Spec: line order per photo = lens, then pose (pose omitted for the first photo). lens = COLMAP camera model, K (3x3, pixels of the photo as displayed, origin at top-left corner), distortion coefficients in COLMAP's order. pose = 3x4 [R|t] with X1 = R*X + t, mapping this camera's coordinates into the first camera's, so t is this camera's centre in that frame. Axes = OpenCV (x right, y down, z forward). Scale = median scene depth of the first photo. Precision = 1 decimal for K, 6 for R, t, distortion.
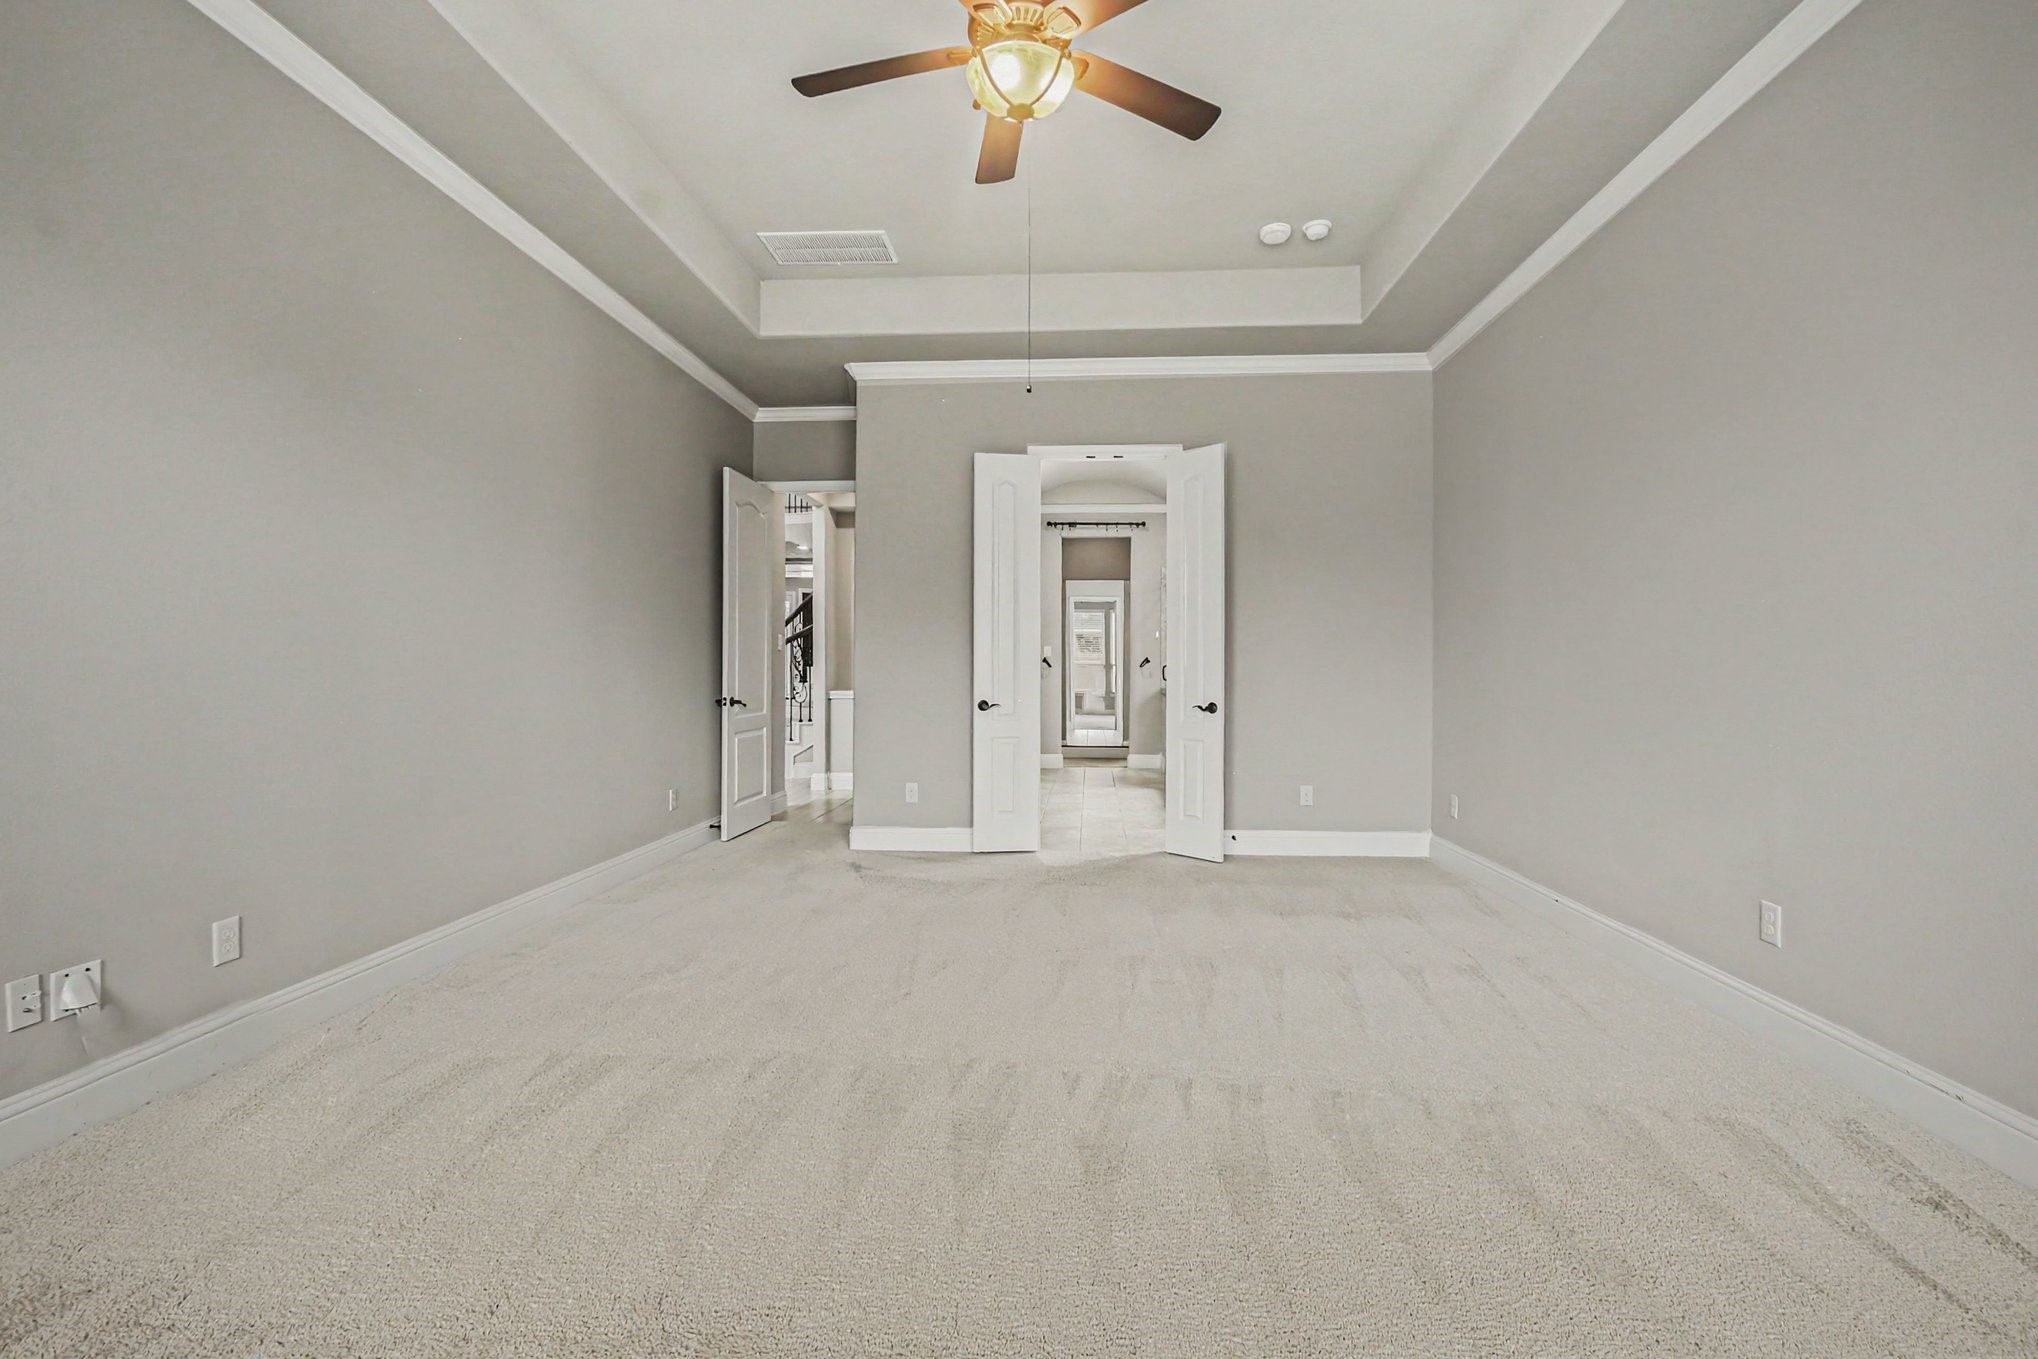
lens RADIAL K [[919.8, 0, 1024.2], [0, 919.8, 683.8], [0, 0, 1]] dist [0.001654, -0.000434]
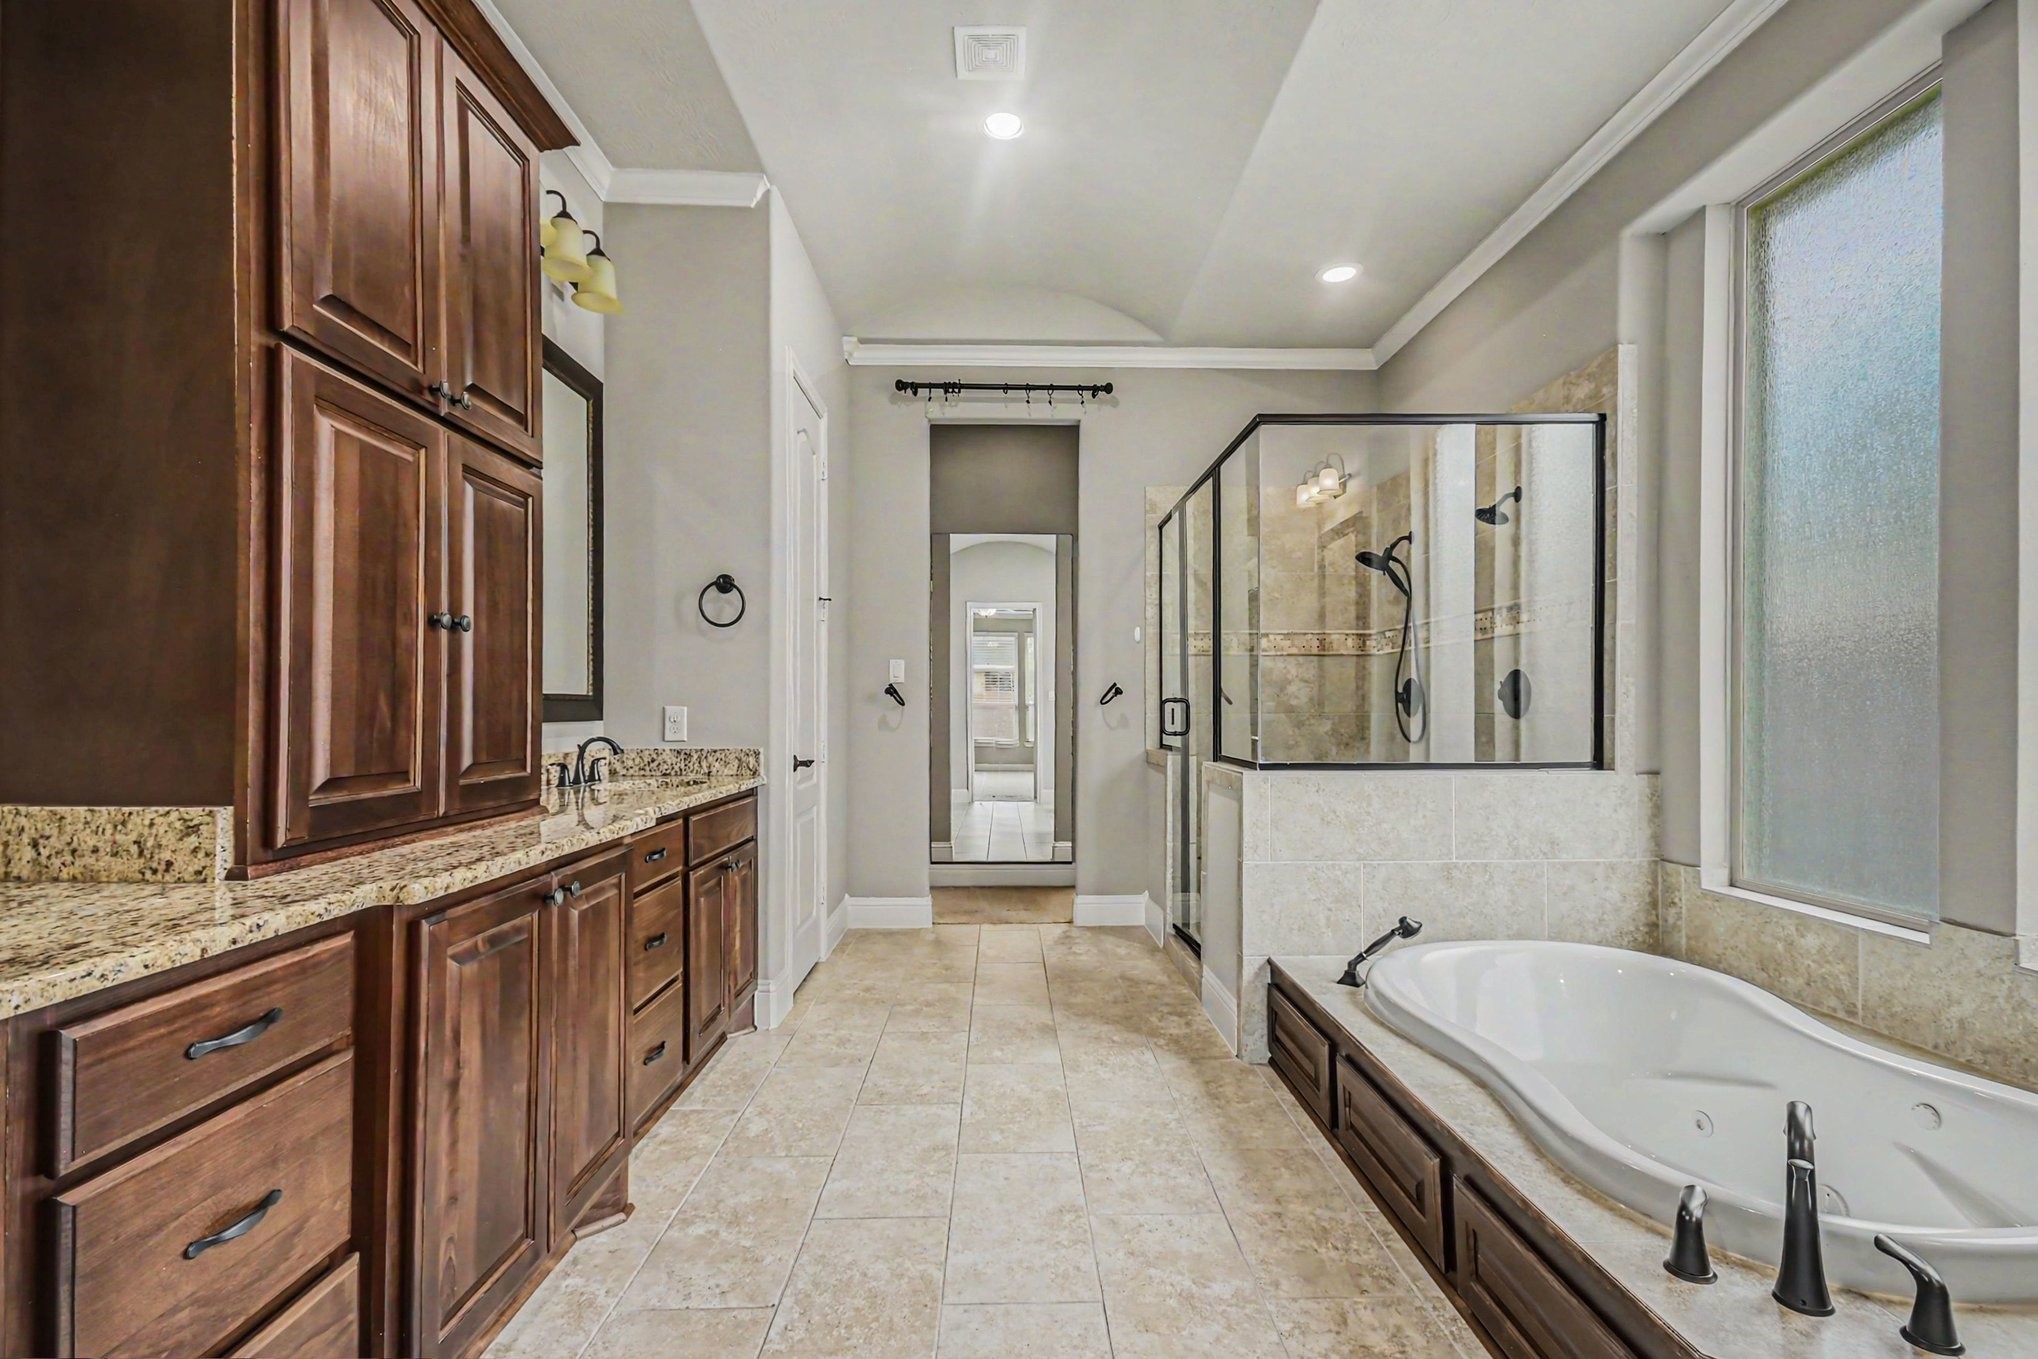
lens RADIAL K [[919.8, 0, 1024.2], [0, 919.8, 683.8], [0, 0, 1]] dist [0.001654, -0.000434]
pose [[0.995438, 0.005316, 0.095258, 0.043918], [-0.000844, 0.998898, -0.046928, -0.006557], [-0.095402, 0.046633, 0.994346, 0.535461]]
